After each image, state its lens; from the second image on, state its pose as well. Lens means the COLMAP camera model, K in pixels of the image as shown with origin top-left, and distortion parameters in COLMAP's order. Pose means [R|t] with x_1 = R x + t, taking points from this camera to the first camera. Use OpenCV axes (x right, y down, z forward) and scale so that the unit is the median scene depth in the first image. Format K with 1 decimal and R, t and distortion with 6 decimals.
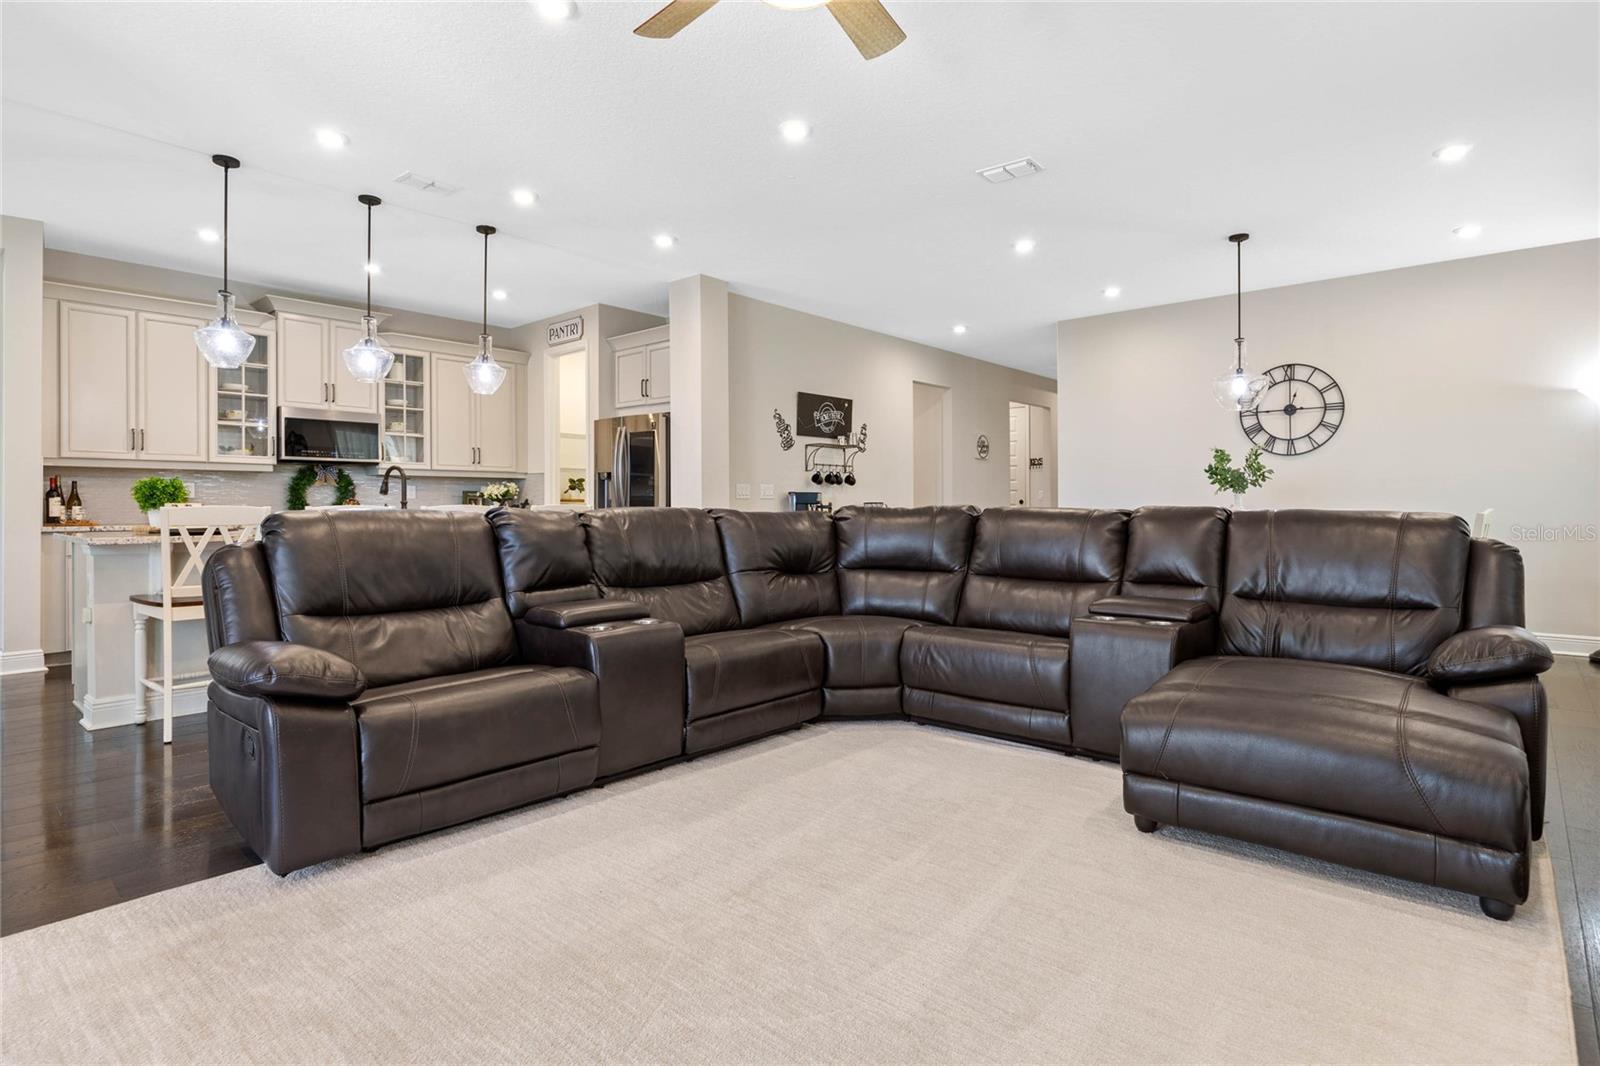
lens RADIAL K [[810.0, 0, 809.7], [0, 810.0, 508.1], [0, 0, 1]] dist [-0.009456, 0.000193]
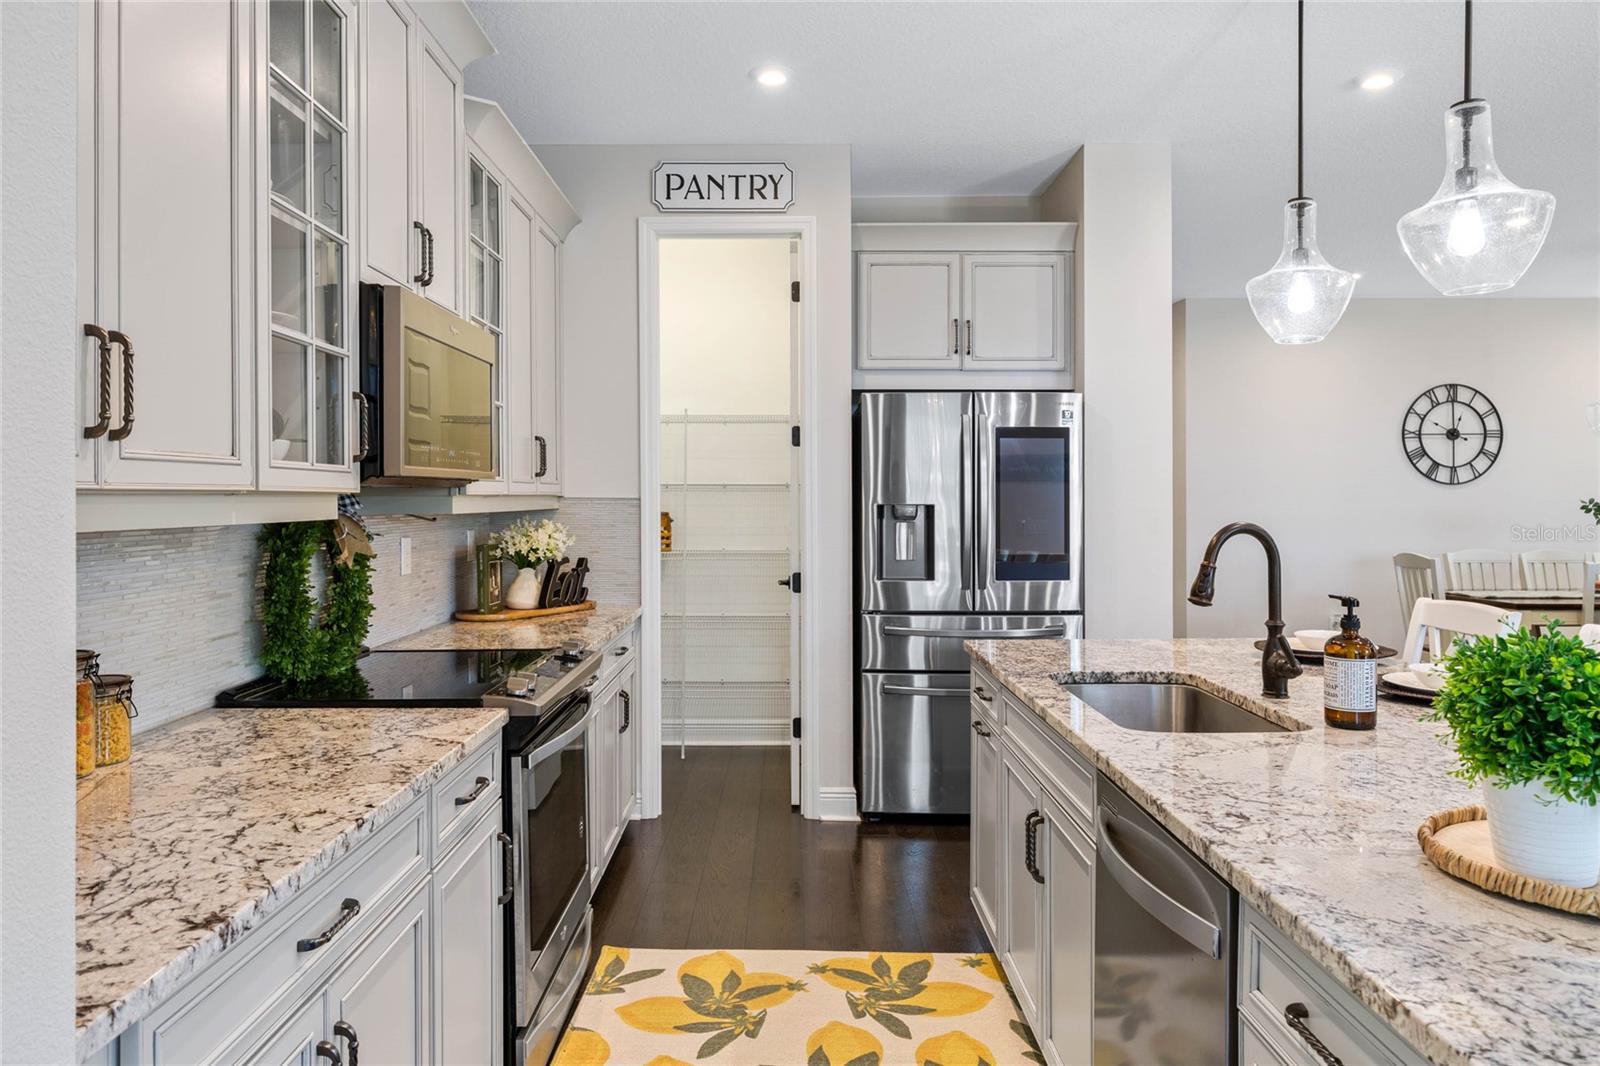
lens RADIAL K [[1053.1, 0, 769.3], [0, 1053.1, 492.7], [0, 0, 1]] dist [-0.004786, 0.000649]
pose [[0.750275, 0.002673, 0.661120, -0.777578], [0.002664, 0.999971, -0.007066, -0.050421], [-0.661120, 0.007063, 0.750247, 0.632197]]
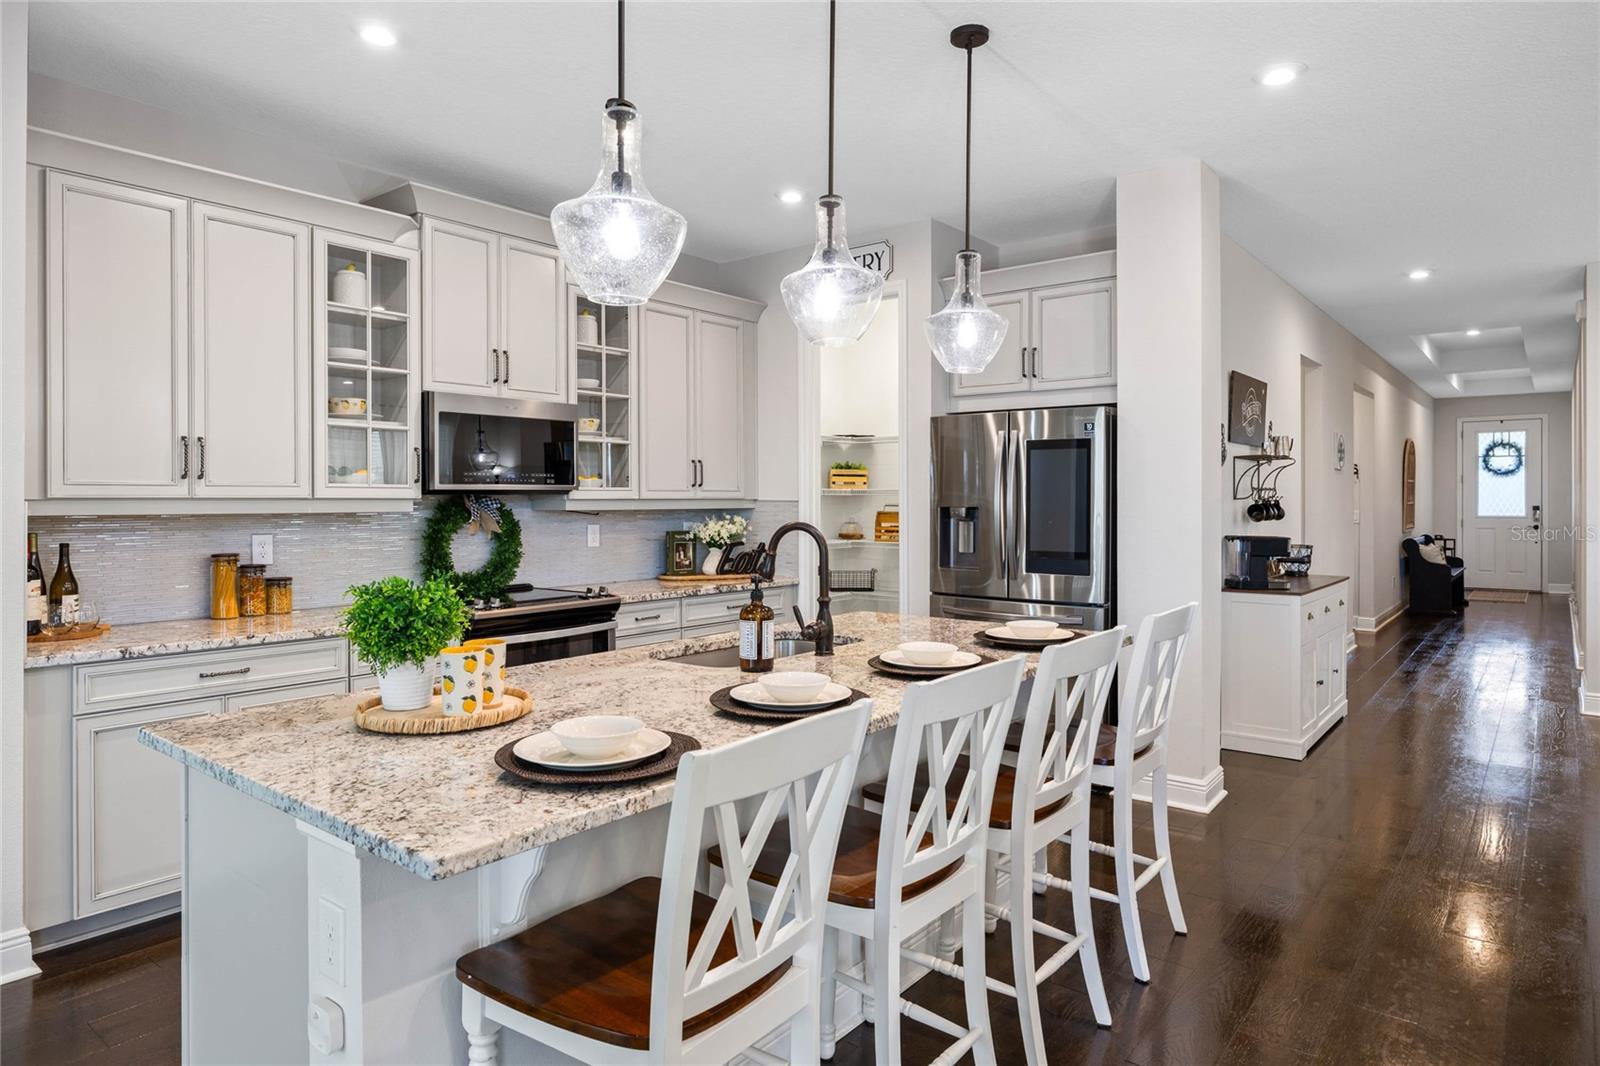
lens RADIAL K [[930.4, 0, 794.7], [0, 930.4, 504.5], [0, 0, 1]] dist [-0.007558, -0.002177]
pose [[0.998979, -0.000008, 0.045171, -0.431502], [-0.000170, 0.999992, 0.003935, -0.051941], [-0.045171, -0.003939, 0.998972, 0.362789]]
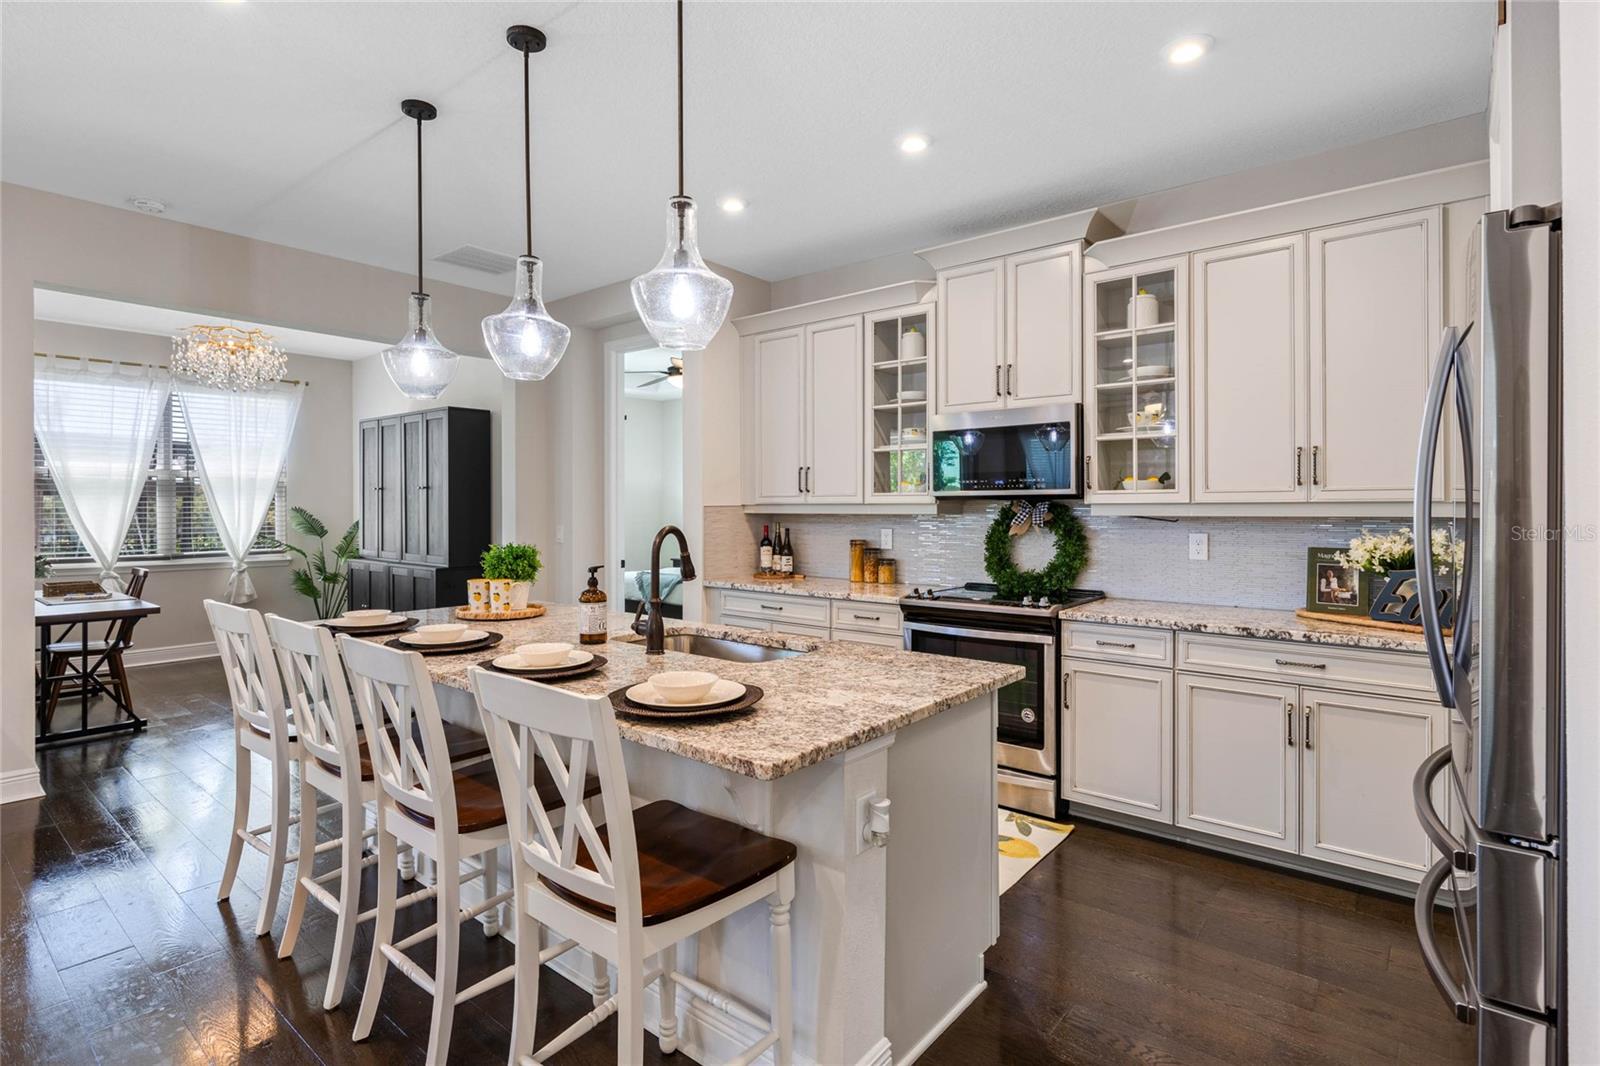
lens RADIAL K [[809.6, 0, 786.7], [0, 809.6, 505.7], [0, 0, 1]] dist [-0.004249, -0.001026]
pose [[0.036430, 0.001433, -0.999335, -0.005092], [0.000849, 0.999999, 0.001465, -0.052593], [0.999336, -0.000902, 0.036428, 0.840873]]
